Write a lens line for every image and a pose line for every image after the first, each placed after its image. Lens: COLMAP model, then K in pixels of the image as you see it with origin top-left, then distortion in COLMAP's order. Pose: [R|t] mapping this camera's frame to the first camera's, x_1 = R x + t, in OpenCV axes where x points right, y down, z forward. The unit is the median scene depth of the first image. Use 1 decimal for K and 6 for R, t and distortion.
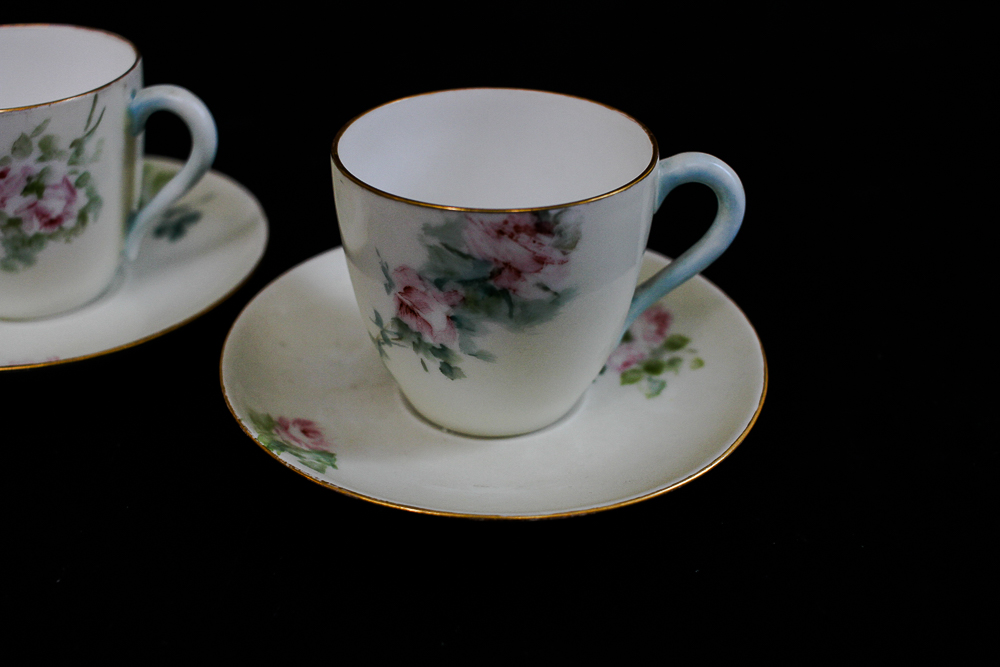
lens RADIAL K [[1166.9, 0, 494.7], [0, 1166.9, 336.1], [0, 0, 1]] dist [-0.101001, 0.000000]
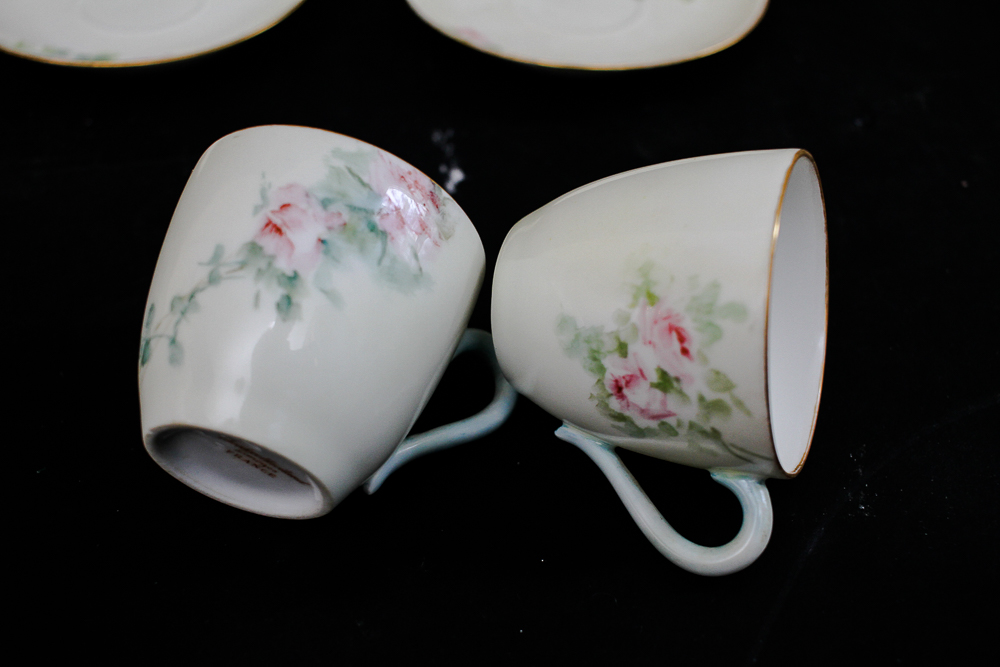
lens RADIAL K [[1166.9, 0, 495.7], [0, 1166.9, 335.5], [0, 0, 1]] dist [-0.101001, 0.000000]
pose [[0.839771, 0.442420, 0.314721, -0.175715], [0.026060, 0.546148, -0.837283, 0.795535], [-0.542315, 0.711328, 0.447110, 0.519360]]
